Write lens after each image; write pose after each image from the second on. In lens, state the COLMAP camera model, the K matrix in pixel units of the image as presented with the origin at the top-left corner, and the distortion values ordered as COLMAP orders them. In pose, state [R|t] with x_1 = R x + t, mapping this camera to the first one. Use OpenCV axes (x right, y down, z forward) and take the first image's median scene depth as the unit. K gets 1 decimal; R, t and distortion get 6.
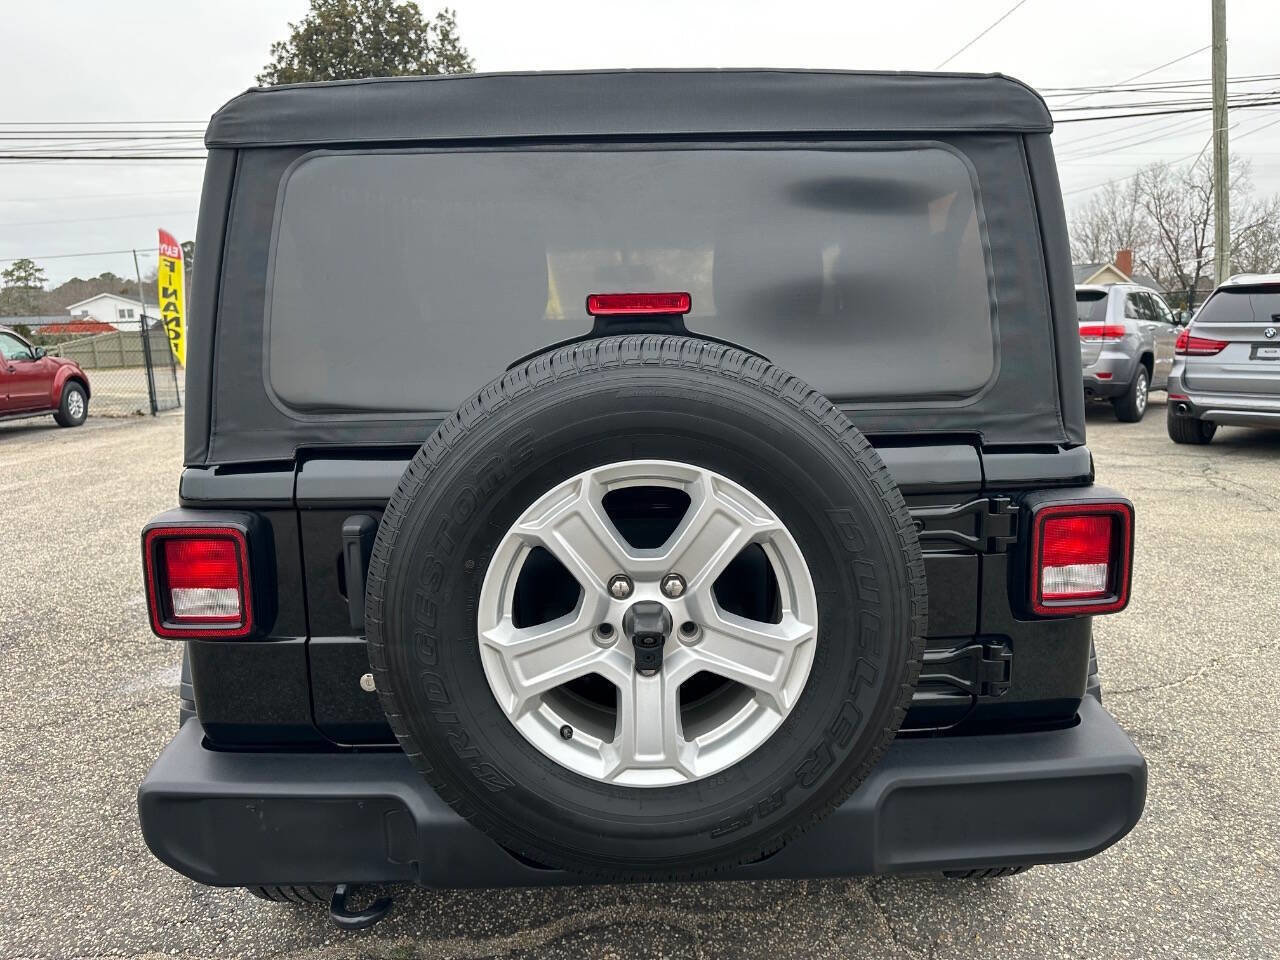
lens RADIAL K [[893.4, 0, 632.0], [0, 893.4, 485.2], [0, 0, 1]] dist [0.047794, -0.058073]
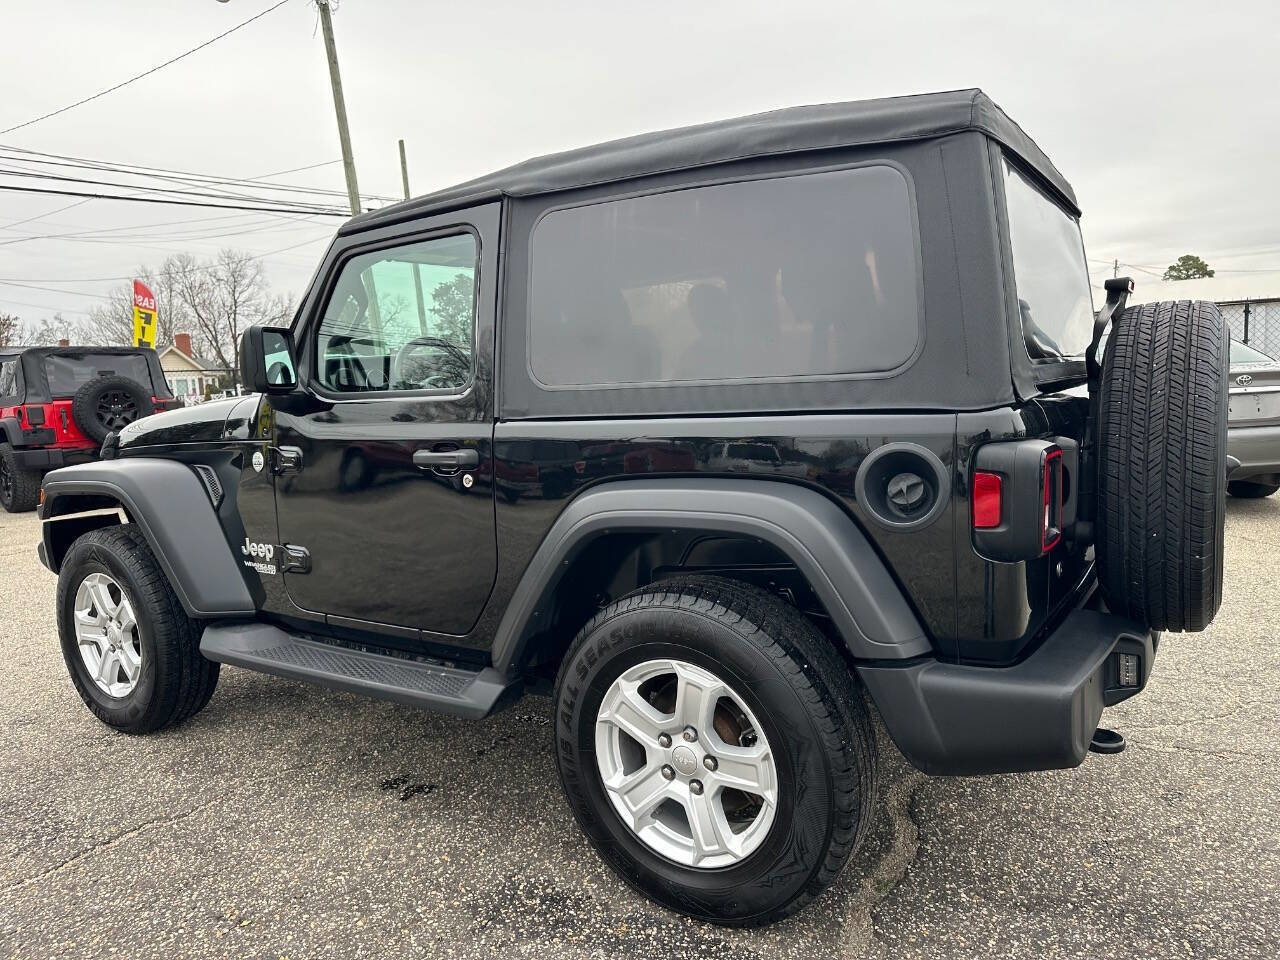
lens RADIAL K [[896.9, 0, 636.8], [0, 896.9, 486.2], [0, 0, 1]] dist [0.054816, -0.065254]
pose [[0.554572, -0.099673, 0.826145, -1.724027], [0.174172, 0.984713, 0.001886, -0.004164], [-0.813704, 0.142845, 0.563455, 0.772671]]
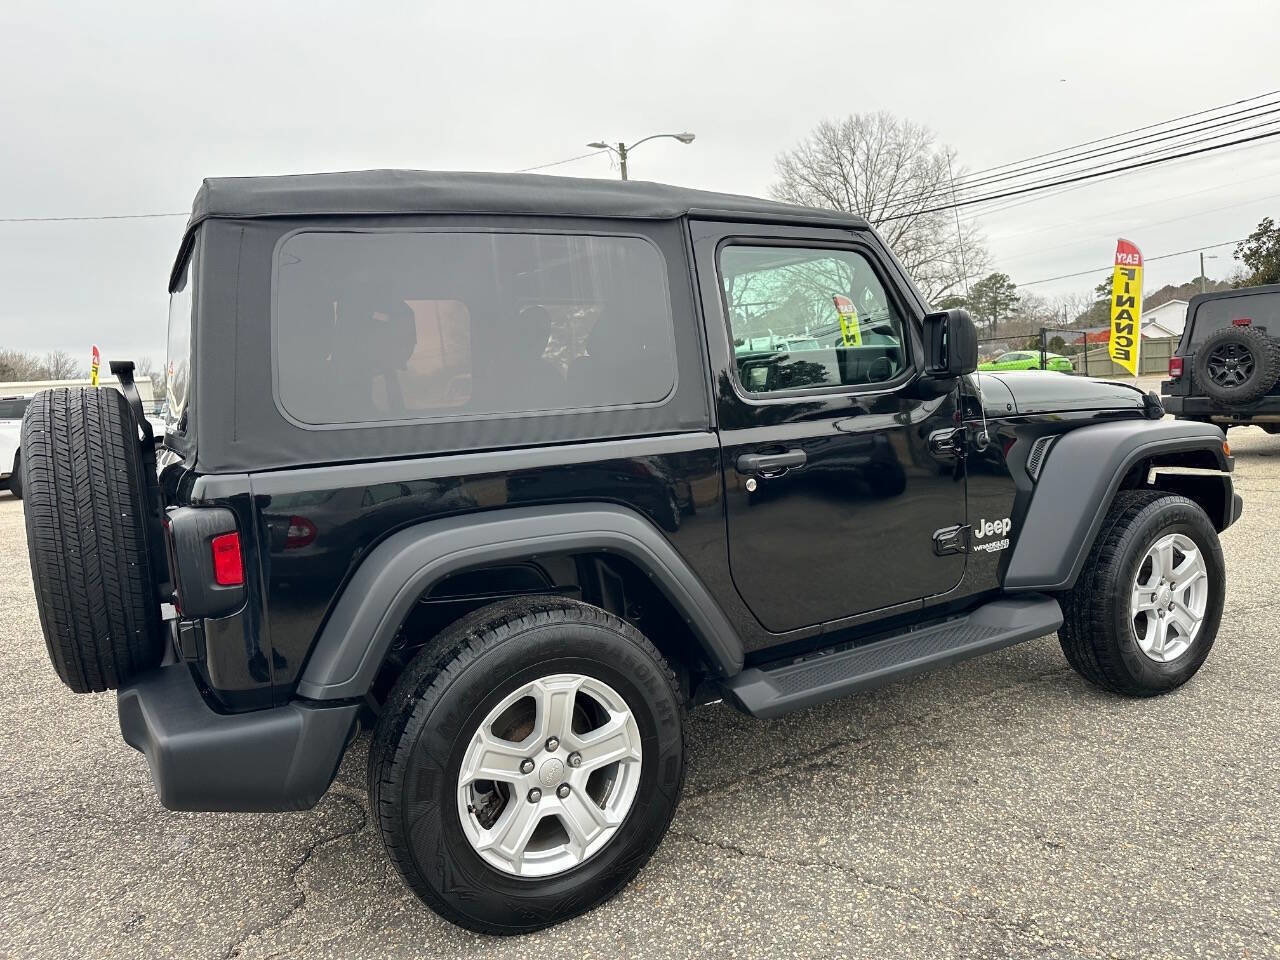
lens RADIAL K [[895.9, 0, 632.1], [0, 895.9, 478.9], [0, 0, 1]] dist [-0.007751, -0.002467]
pose [[0.474402, 0.087603, -0.875938, 1.887653], [-0.097883, 0.994115, 0.046409, -0.155054], [0.874849, 0.063723, 0.480185, 0.961715]]
